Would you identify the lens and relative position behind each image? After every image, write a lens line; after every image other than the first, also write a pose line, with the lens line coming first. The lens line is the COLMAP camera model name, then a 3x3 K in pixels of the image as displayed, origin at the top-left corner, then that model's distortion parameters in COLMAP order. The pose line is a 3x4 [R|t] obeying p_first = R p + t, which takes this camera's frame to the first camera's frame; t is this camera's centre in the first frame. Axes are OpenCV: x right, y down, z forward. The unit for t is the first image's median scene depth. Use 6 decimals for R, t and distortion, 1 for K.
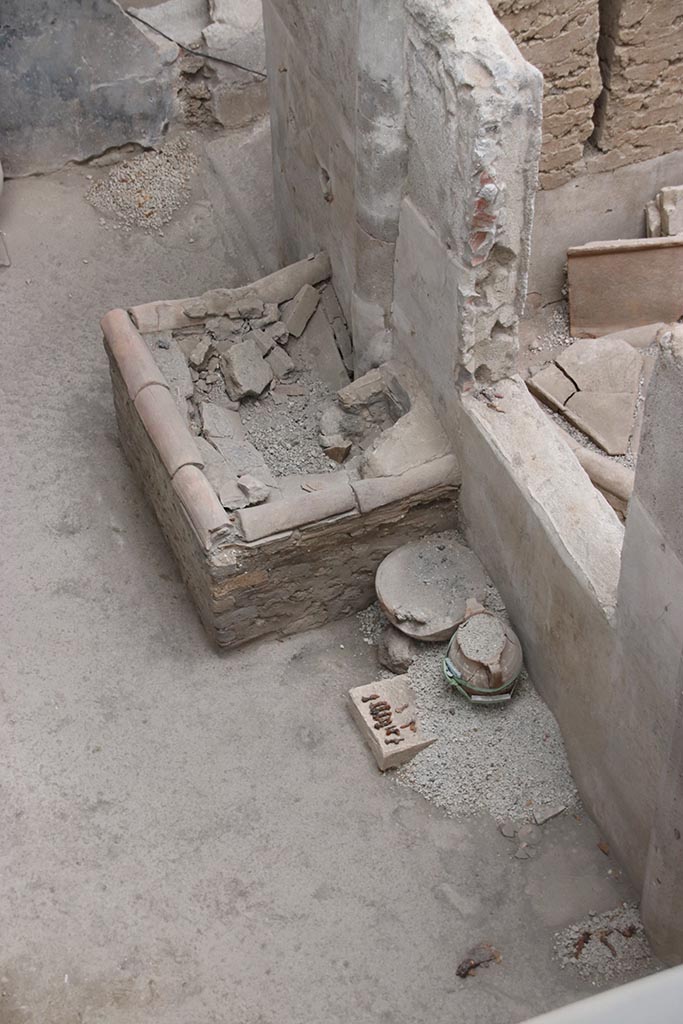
lens RADIAL K [[2078.4, 0, 342.1], [0, 2078.4, 509.1], [0, 0, 1]] dist [0.735686, 0.000000]
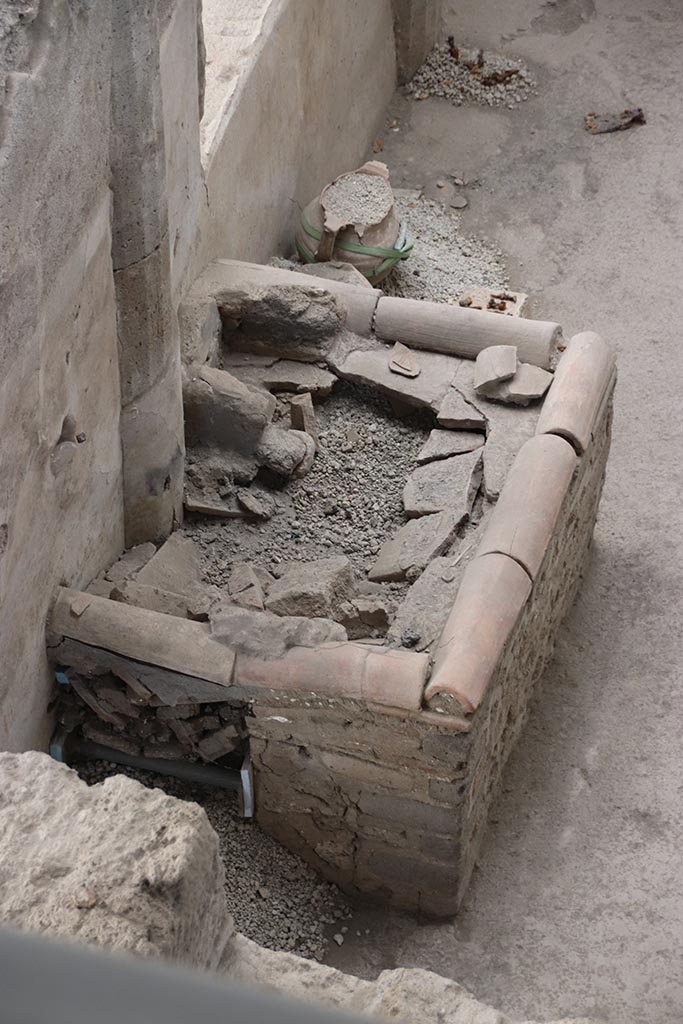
lens RADIAL K [[3216.1, 0, 340.8], [0, 3216.1, 511.3], [0, 0, 1]] dist [1.305526, 0.000000]
pose [[-0.760967, -0.476682, 0.440119, -0.465665], [0.483713, 0.035248, 0.874517, -0.904392], [-0.432379, 0.878369, 0.203754, 0.867649]]
